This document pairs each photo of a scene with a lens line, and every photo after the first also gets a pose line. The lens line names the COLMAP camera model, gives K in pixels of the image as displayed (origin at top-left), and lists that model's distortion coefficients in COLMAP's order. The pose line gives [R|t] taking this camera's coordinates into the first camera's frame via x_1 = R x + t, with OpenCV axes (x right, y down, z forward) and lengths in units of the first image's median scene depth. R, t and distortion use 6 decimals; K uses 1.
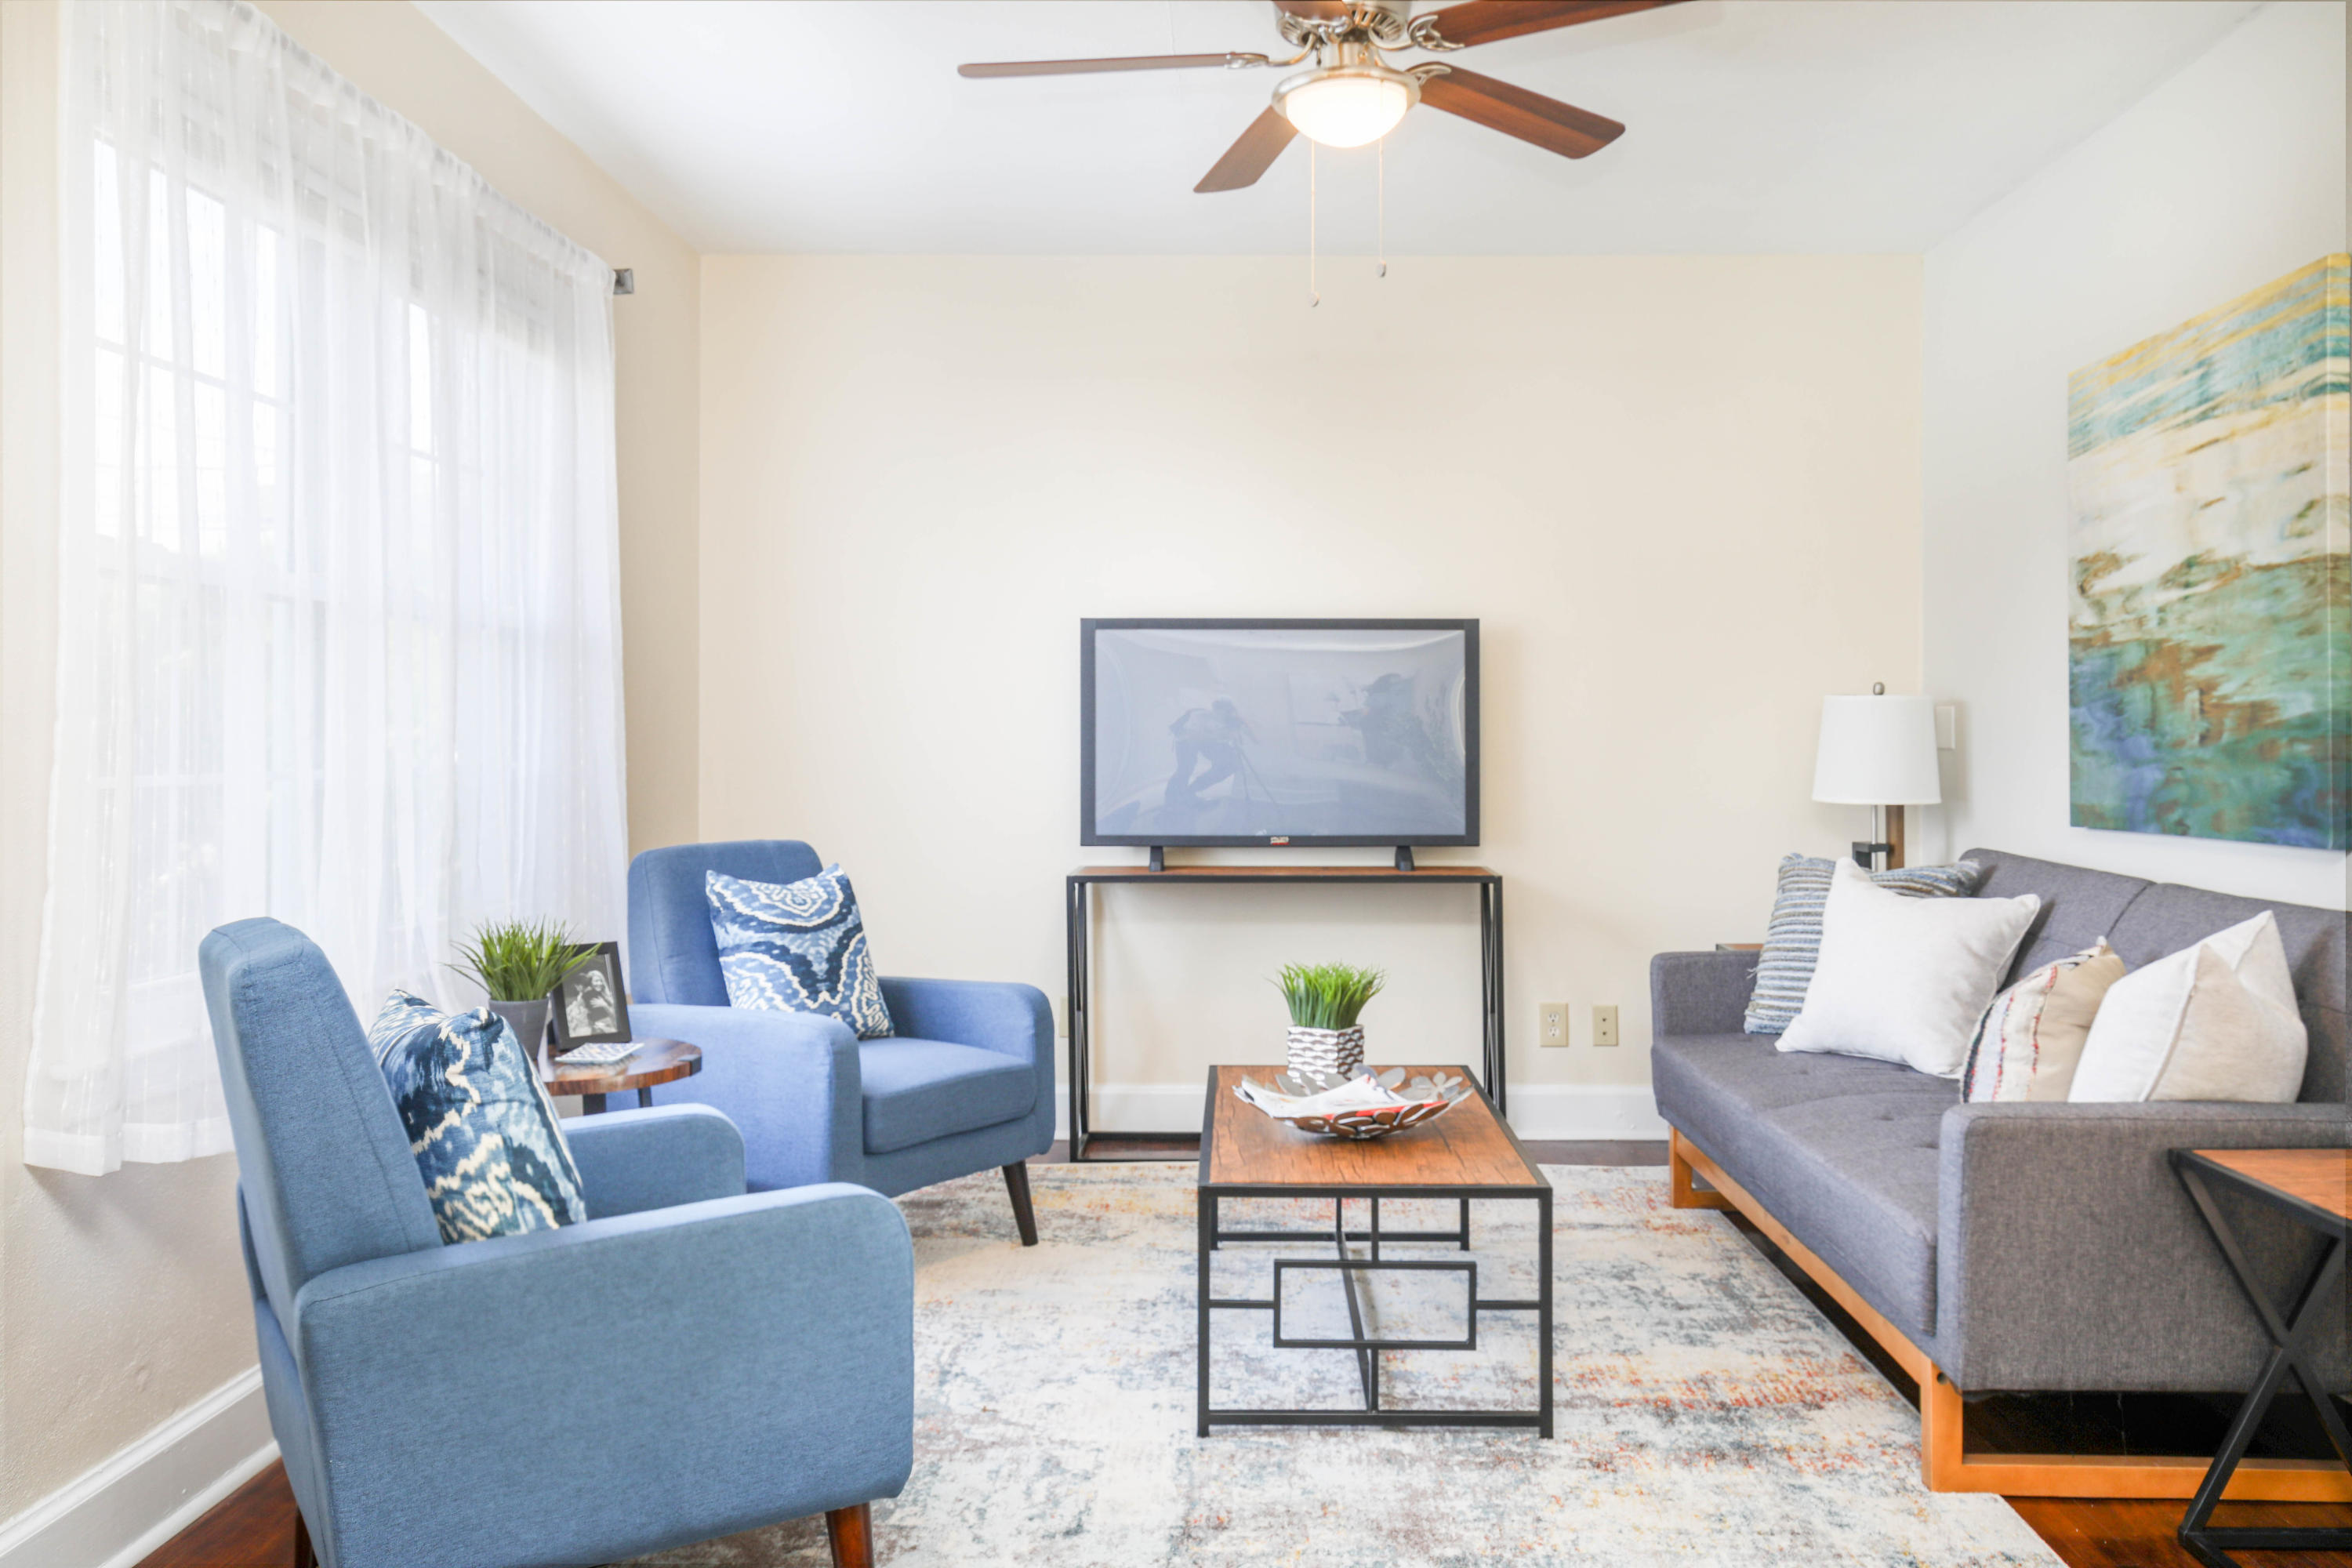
lens RADIAL K [[1923.8, 0, 1220.5], [0, 1923.8, 721.4], [0, 0, 1]] dist [0.024596, 0.004276]
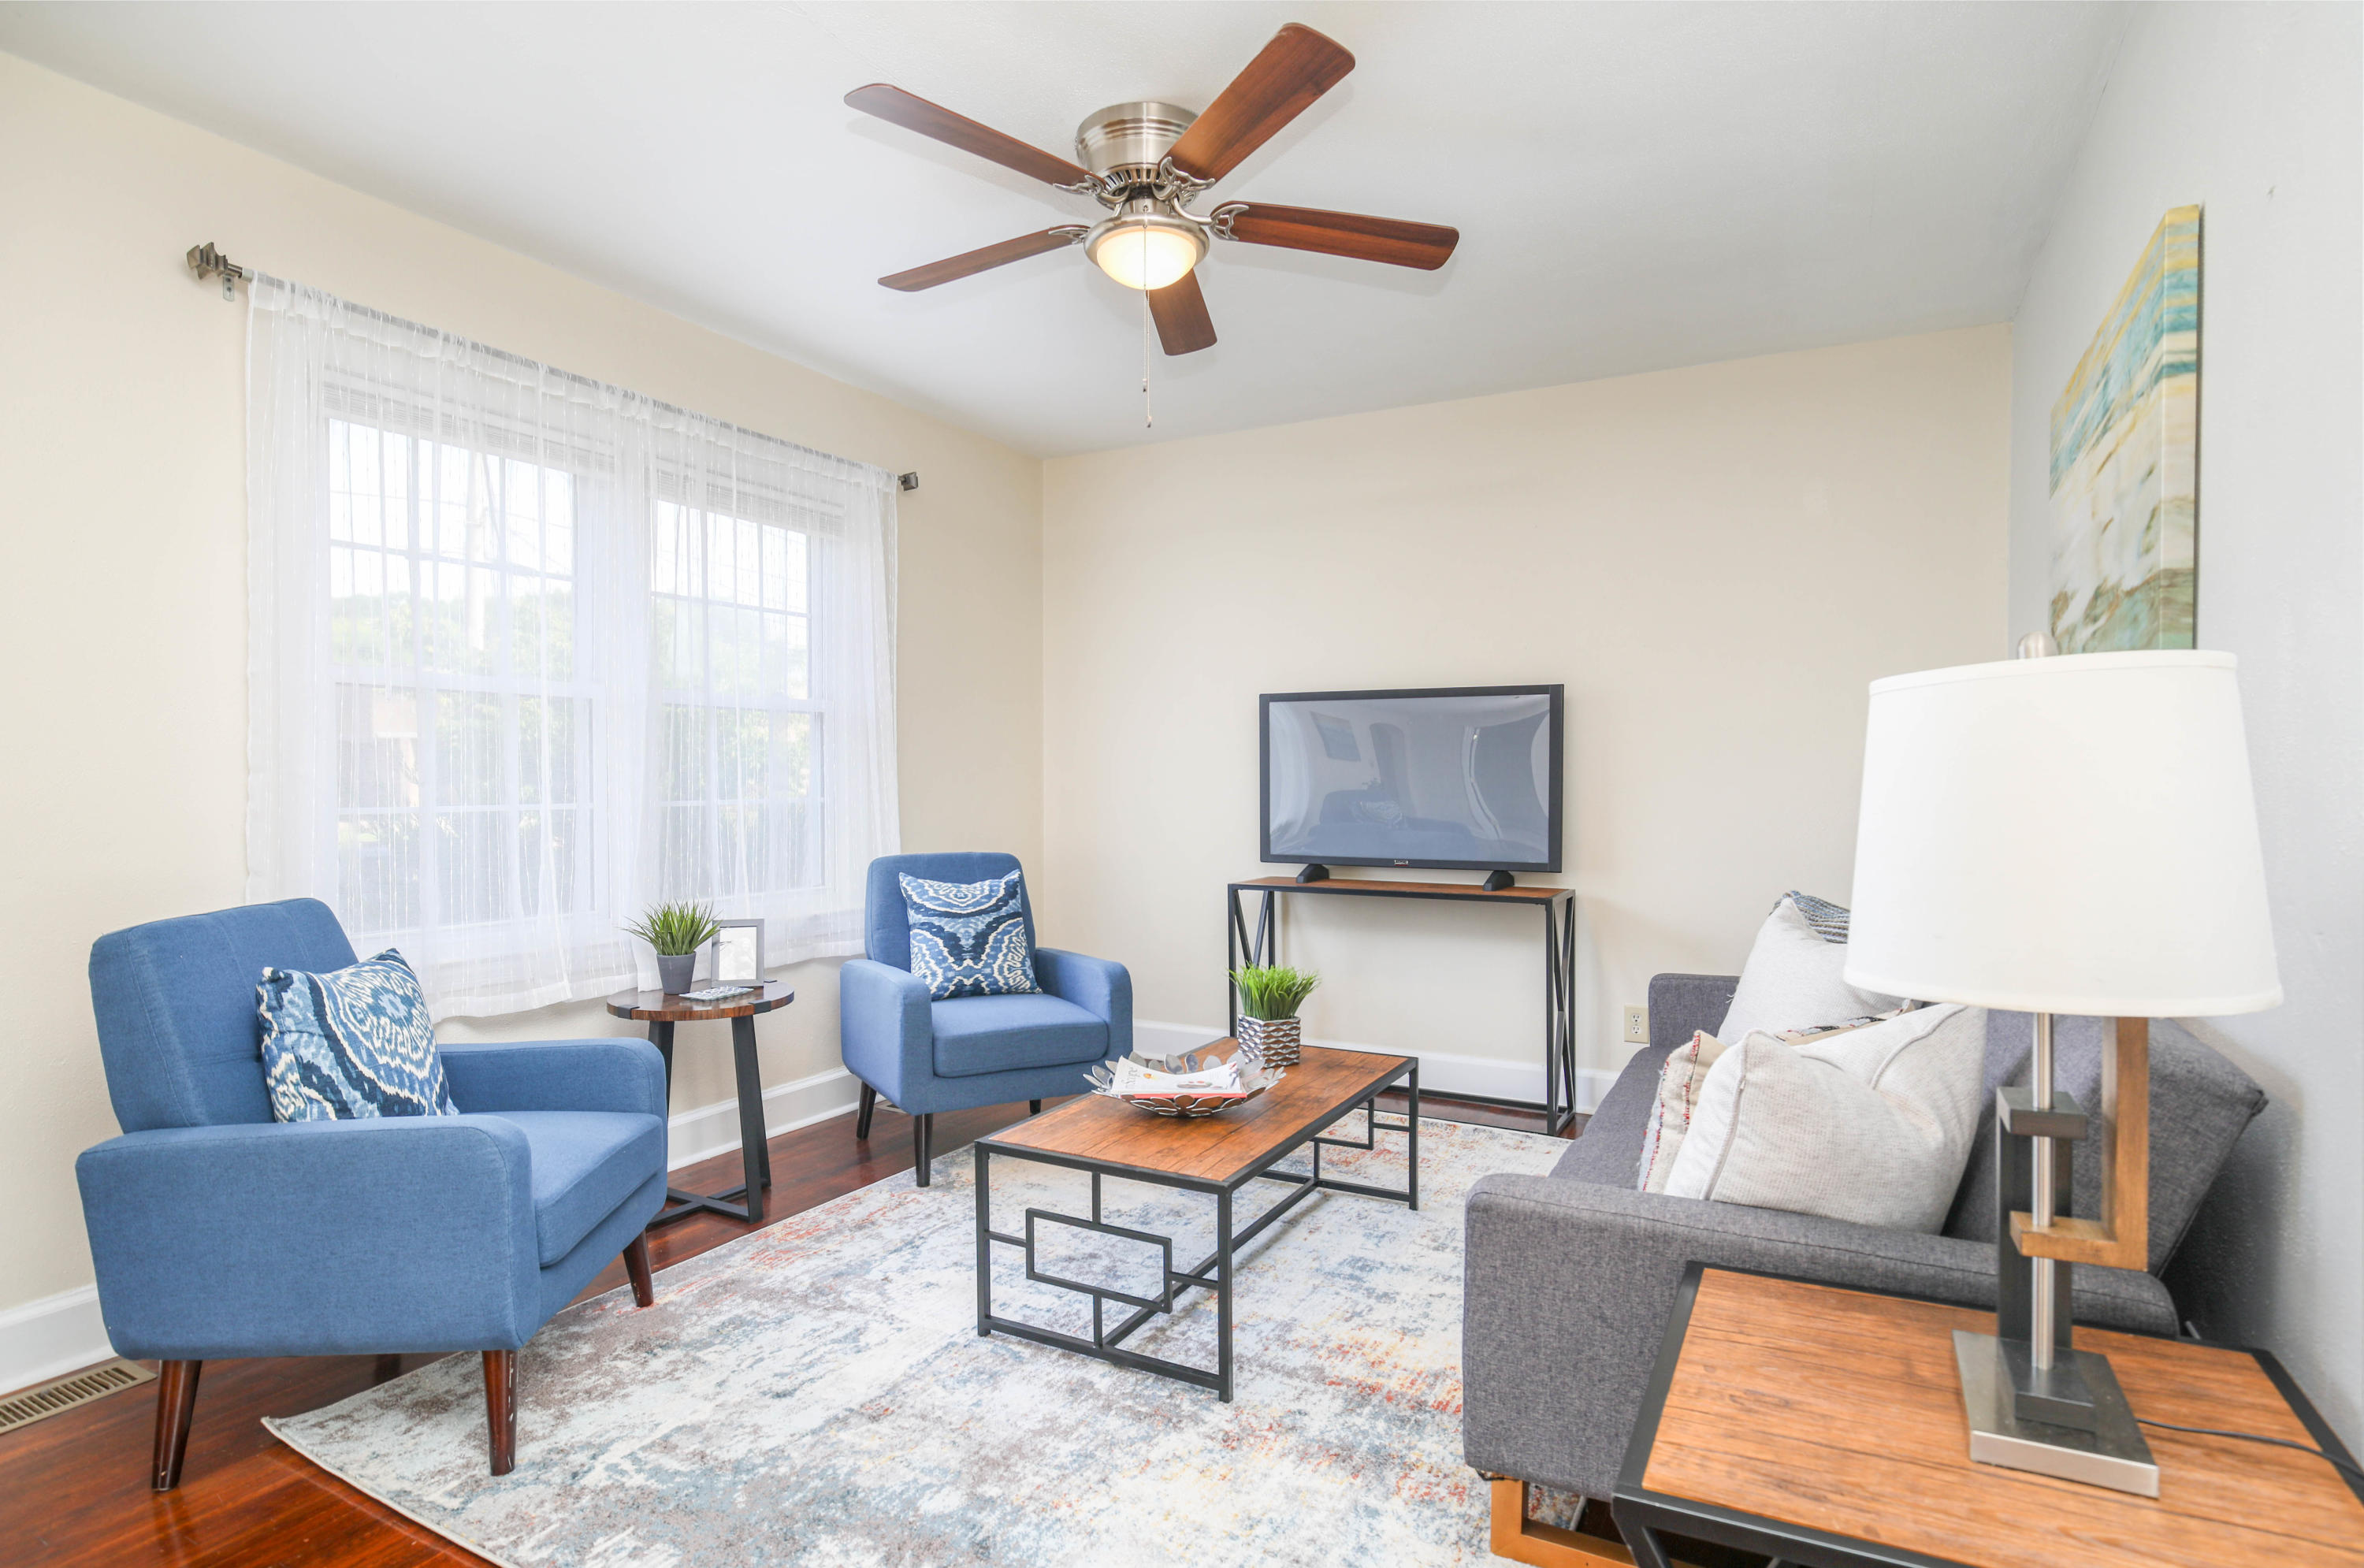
lens RADIAL K [[1214.3, 0, 1182.5], [0, 1214.3, 804.9], [0, 0, 1]] dist [-0.018819, 0.001577]
pose [[0.883751, 0.010672, -0.467835, 0.431558], [0.003293, 0.999573, 0.029022, -0.000994], [0.467945, -0.027189, 0.883339, 0.334214]]
